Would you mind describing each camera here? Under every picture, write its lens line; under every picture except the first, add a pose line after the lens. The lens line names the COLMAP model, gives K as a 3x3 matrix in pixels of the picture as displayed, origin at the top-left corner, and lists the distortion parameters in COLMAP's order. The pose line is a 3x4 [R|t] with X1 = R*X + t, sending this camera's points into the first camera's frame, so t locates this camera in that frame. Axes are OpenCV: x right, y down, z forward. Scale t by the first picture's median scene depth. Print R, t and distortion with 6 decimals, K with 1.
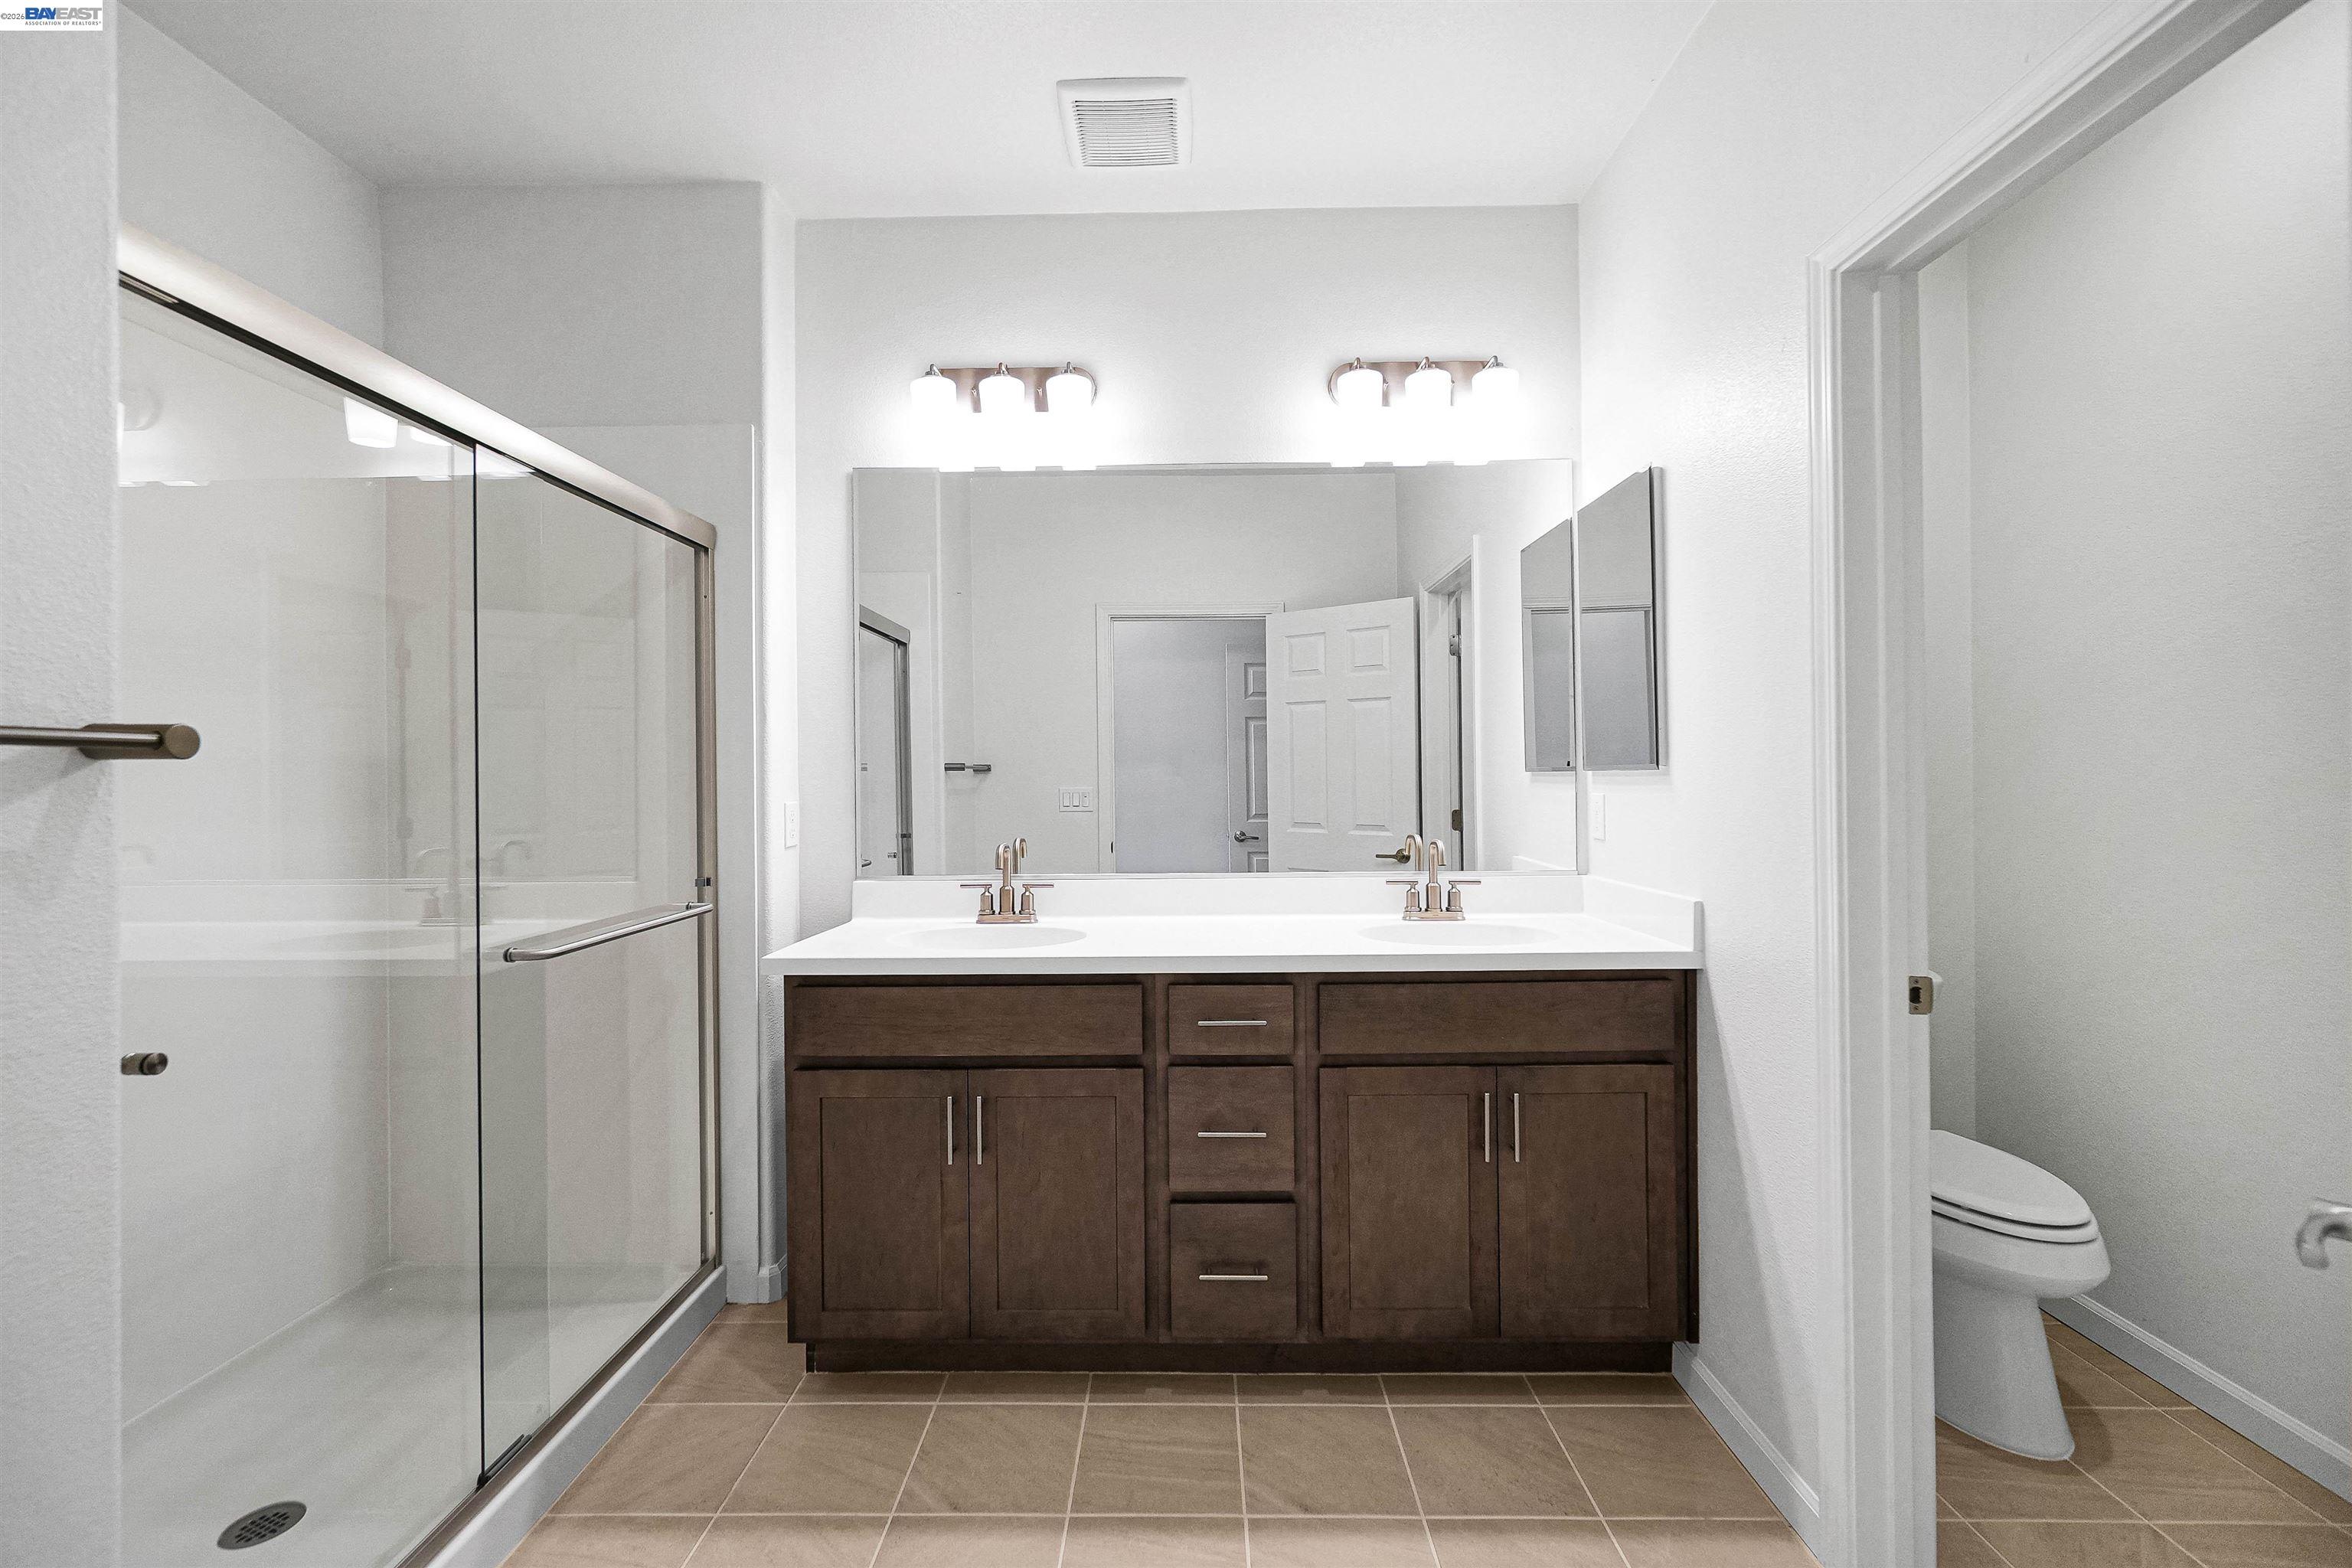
lens RADIAL K [[1008.6, 0, 1173.0], [0, 1008.6, 777.6], [0, 0, 1]] dist [-0.005136, 0.000271]
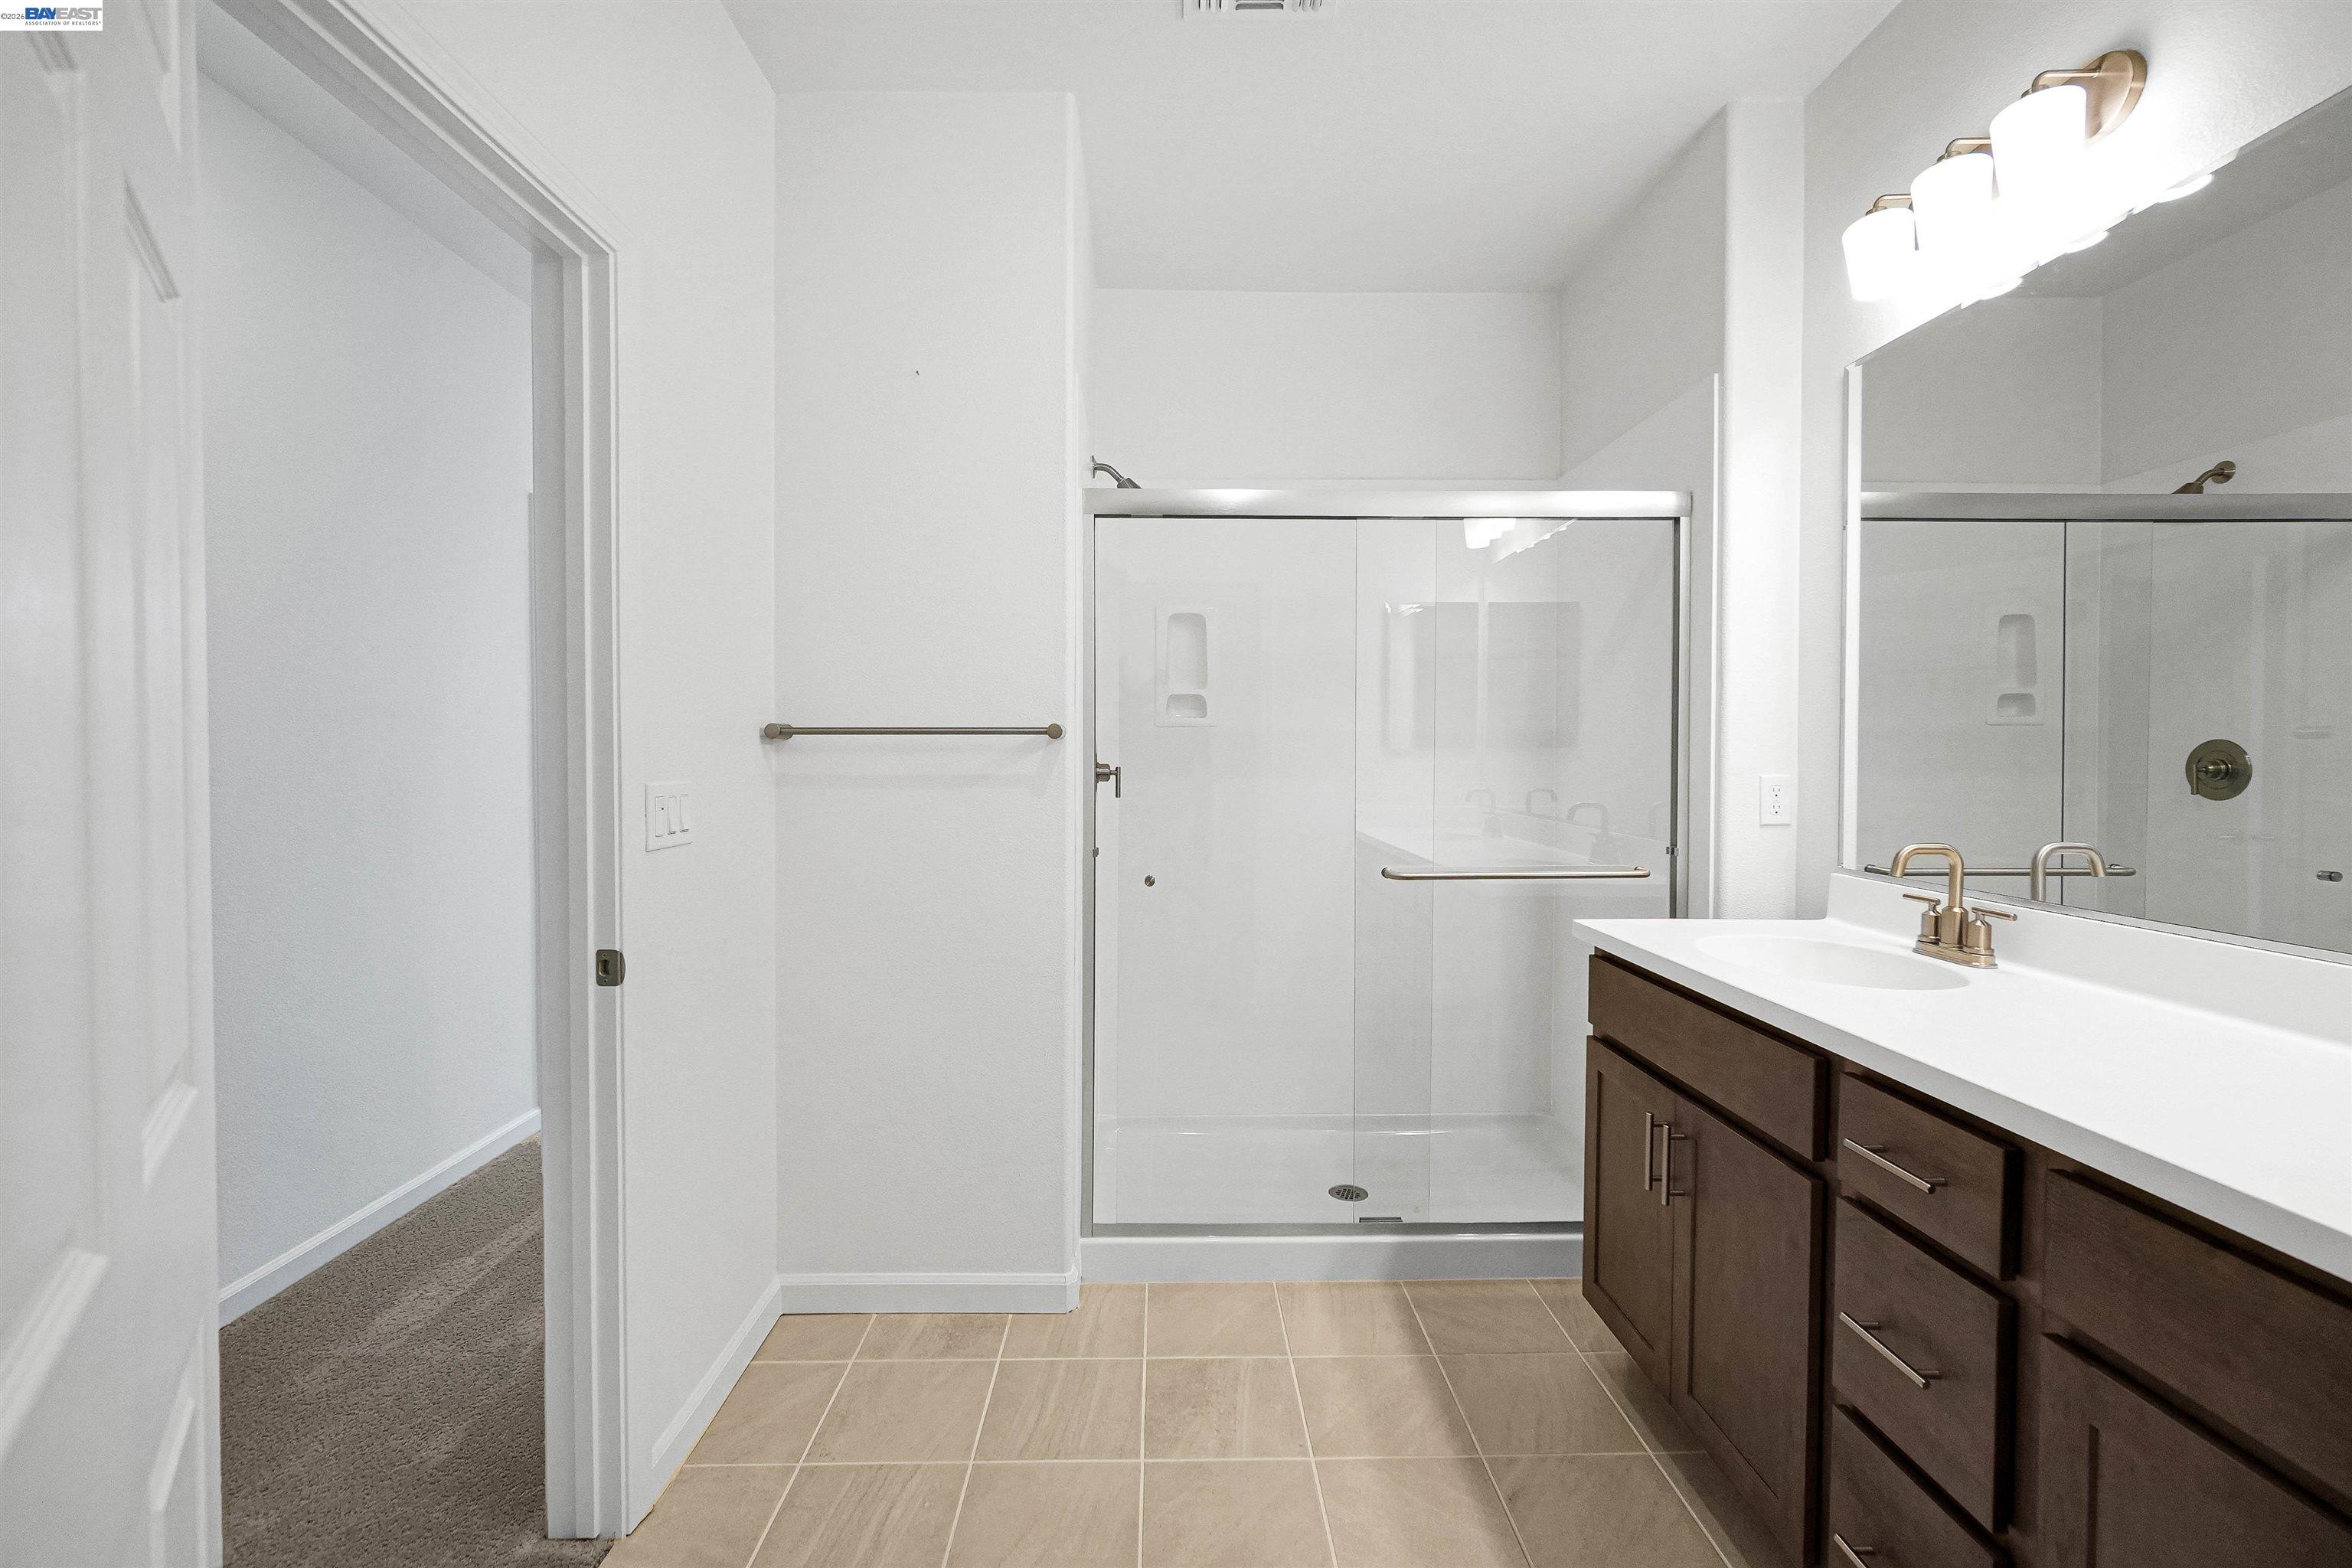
lens RADIAL K [[1008.6, 0, 1173.0], [0, 1008.6, 777.6], [0, 0, 1]] dist [-0.005136, 0.000271]
pose [[0.029345, 0.030534, -0.999103, 0.522537], [-0.002197, 0.999533, 0.030483, 0.000425], [0.999567, 0.001300, 0.029398, 0.463036]]
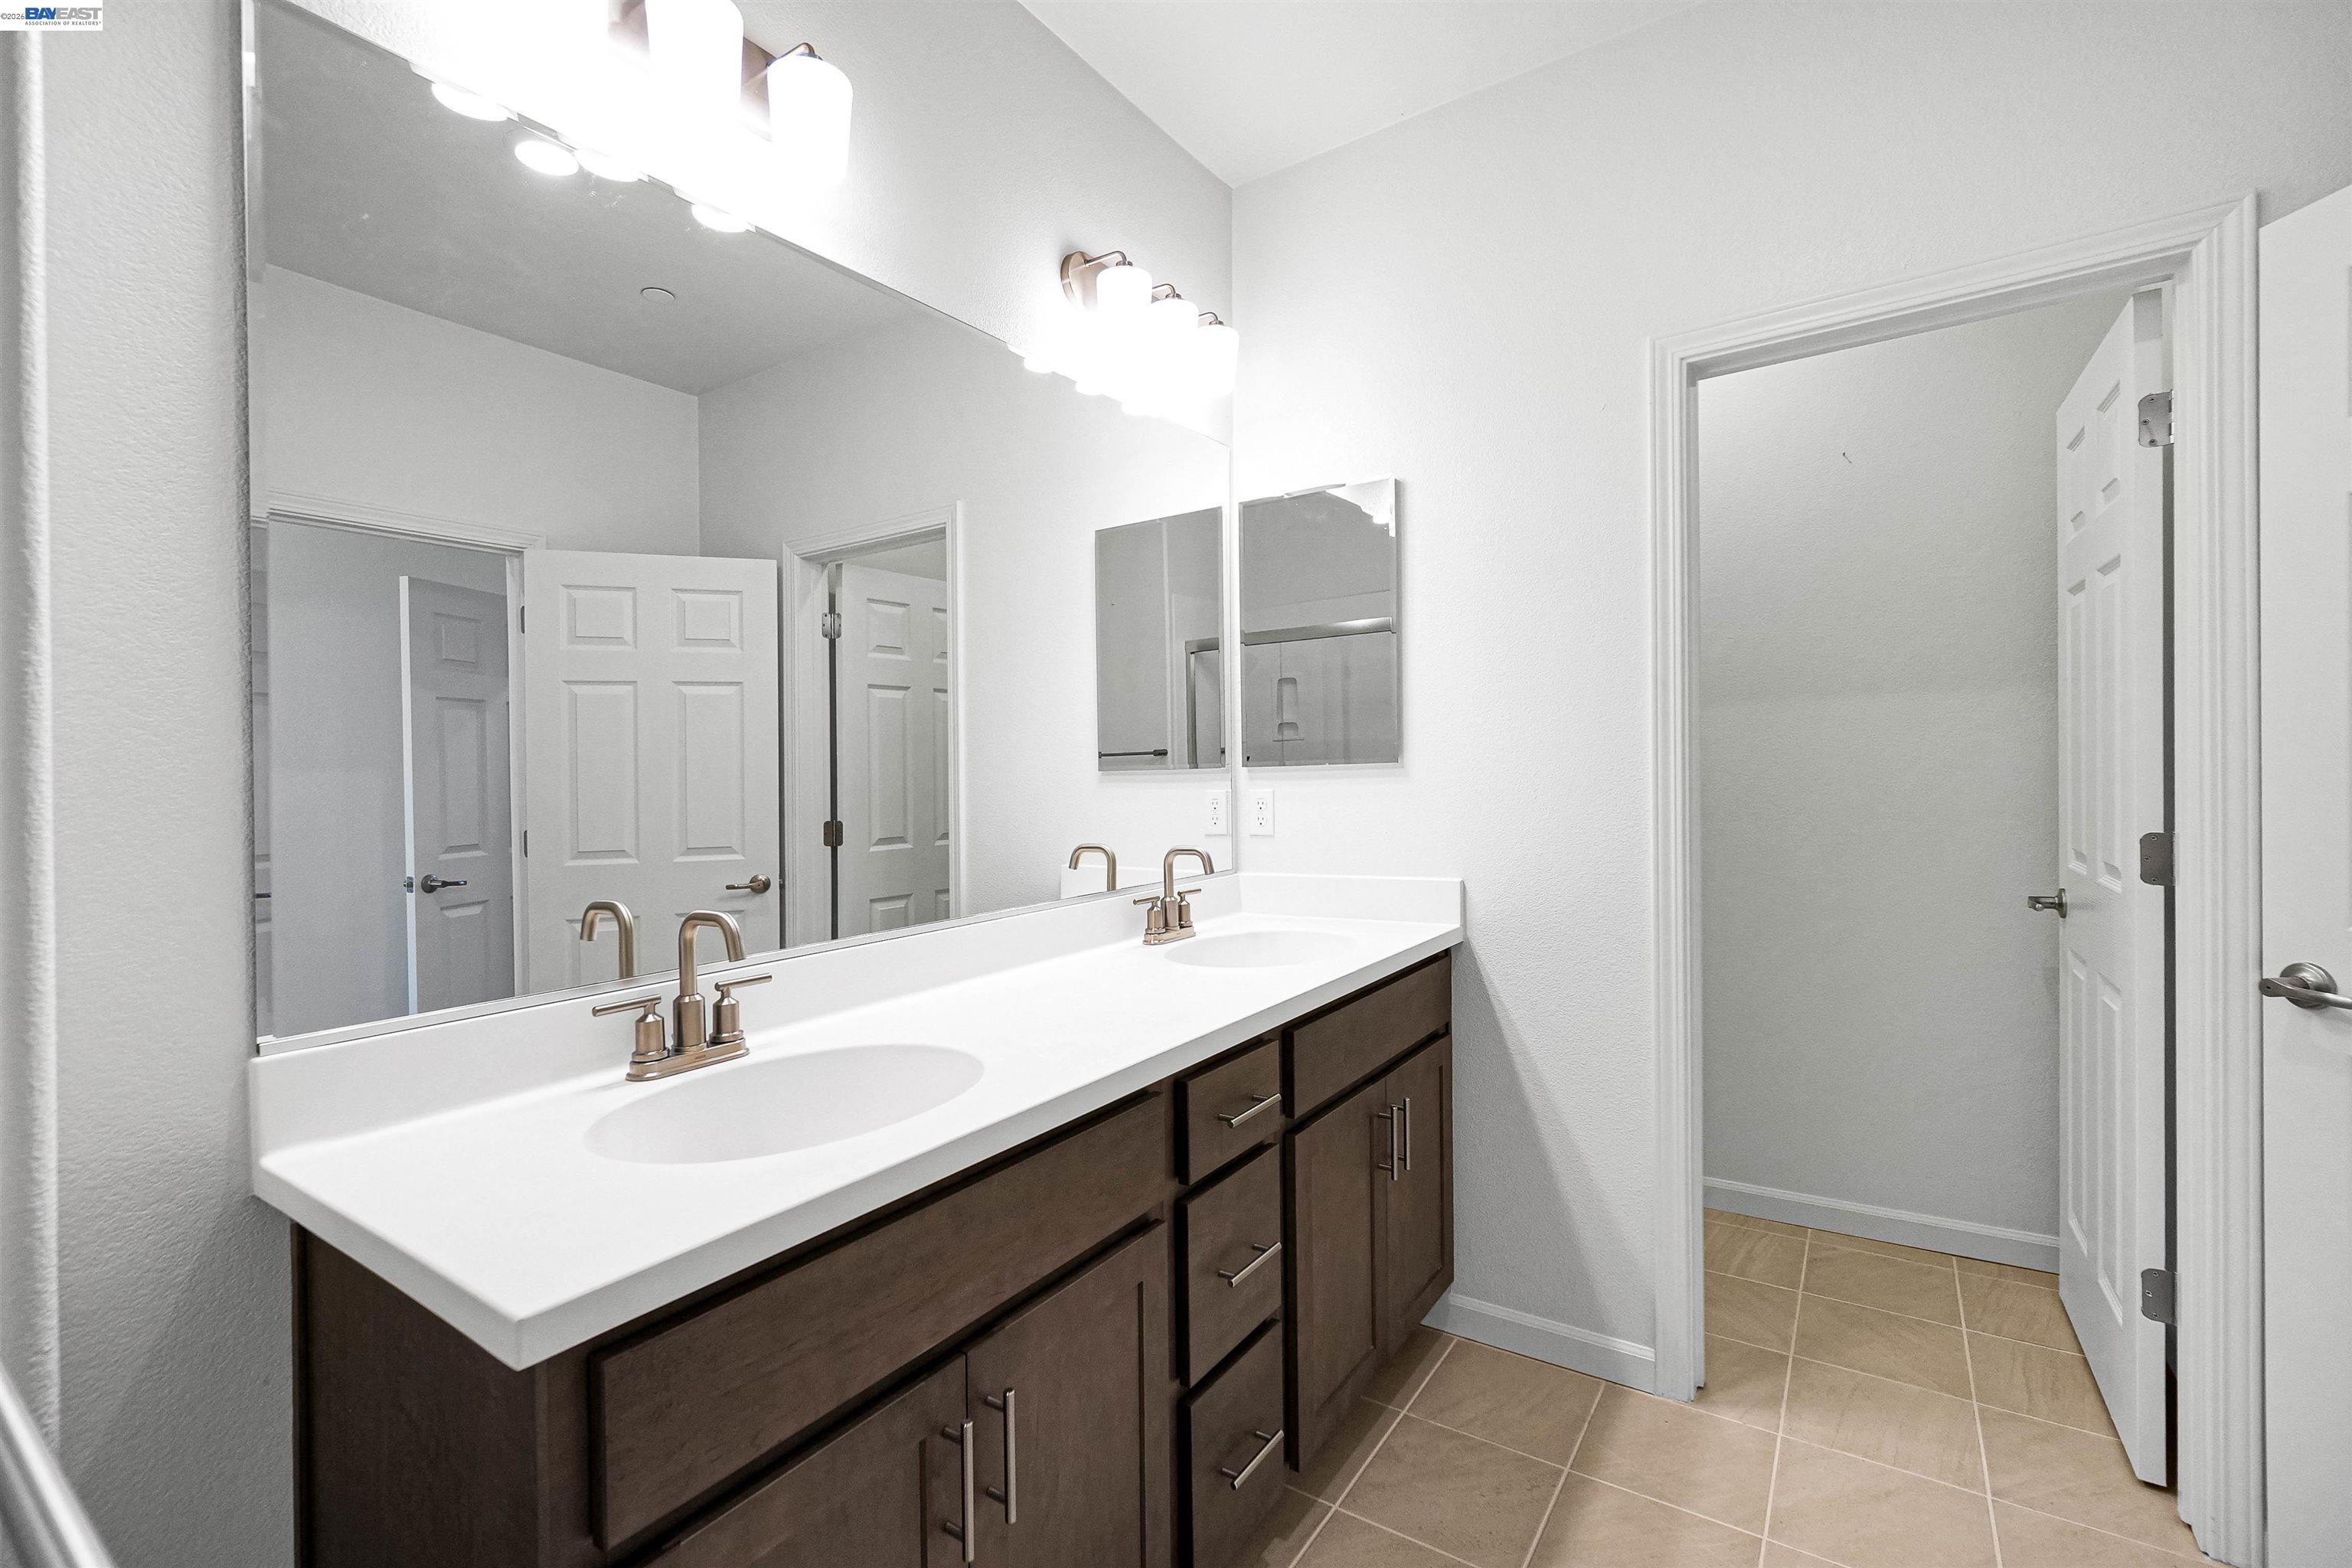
lens RADIAL K [[1008.6, 0, 1173.0], [0, 1008.6, 777.6], [0, 0, 1]] dist [-0.005136, 0.000271]
pose [[0.553749, -0.010927, 0.832612, -0.471499], [0.021367, 0.999771, -0.001090, 0.003753], [-0.832409, 0.018394, 0.553856, 0.527395]]
